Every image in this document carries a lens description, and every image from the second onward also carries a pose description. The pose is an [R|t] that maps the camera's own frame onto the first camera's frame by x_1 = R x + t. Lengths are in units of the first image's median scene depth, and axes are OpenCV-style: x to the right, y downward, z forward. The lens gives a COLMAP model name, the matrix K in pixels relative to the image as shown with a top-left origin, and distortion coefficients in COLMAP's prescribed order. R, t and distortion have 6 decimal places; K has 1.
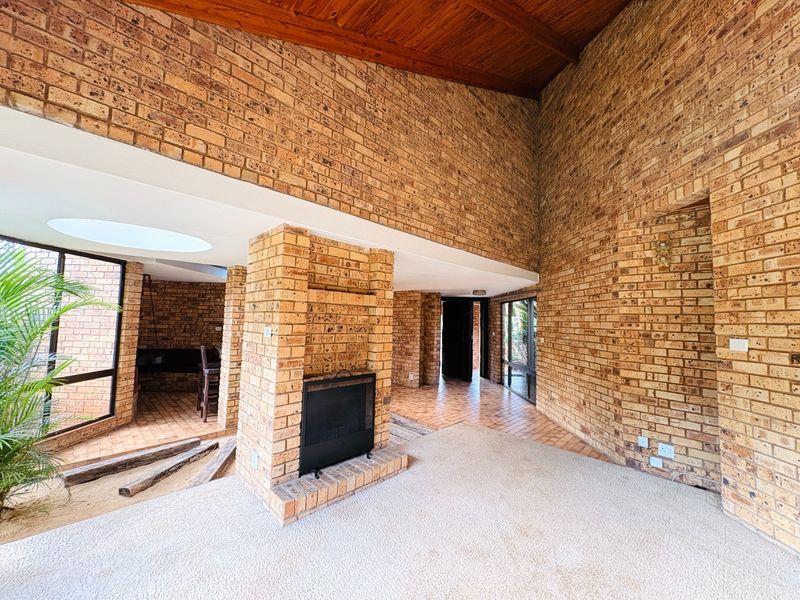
lens RADIAL K [[317.5, 0, 400.2], [0, 317.5, 299.8], [0, 0, 1]] dist [0.000904, -0.000084]
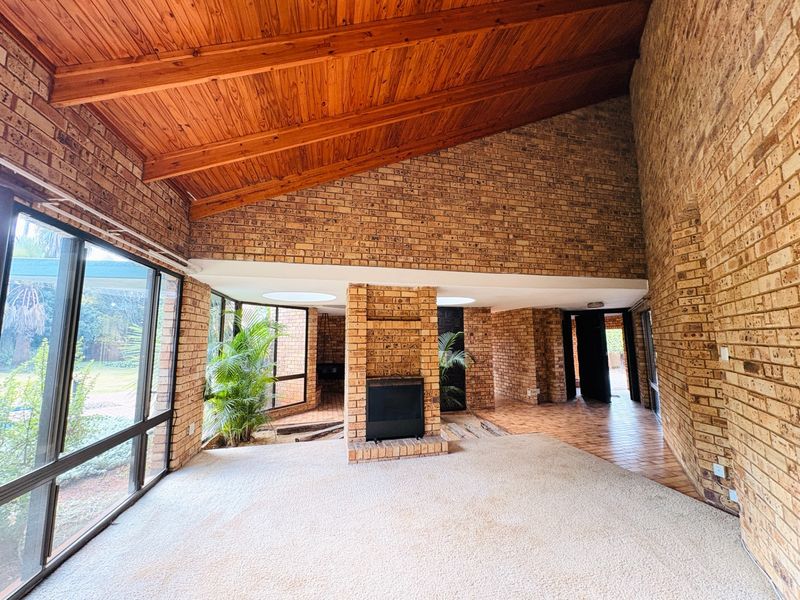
lens RADIAL K [[317.5, 0, 399.8], [0, 317.5, 299.8], [0, 0, 1]] dist [0.000904, -0.000084]
pose [[0.851178, -0.096035, -0.516017, 0.514283], [0.064320, 0.994794, -0.079043, -0.001780], [0.520922, 0.034089, 0.852924, -0.203769]]
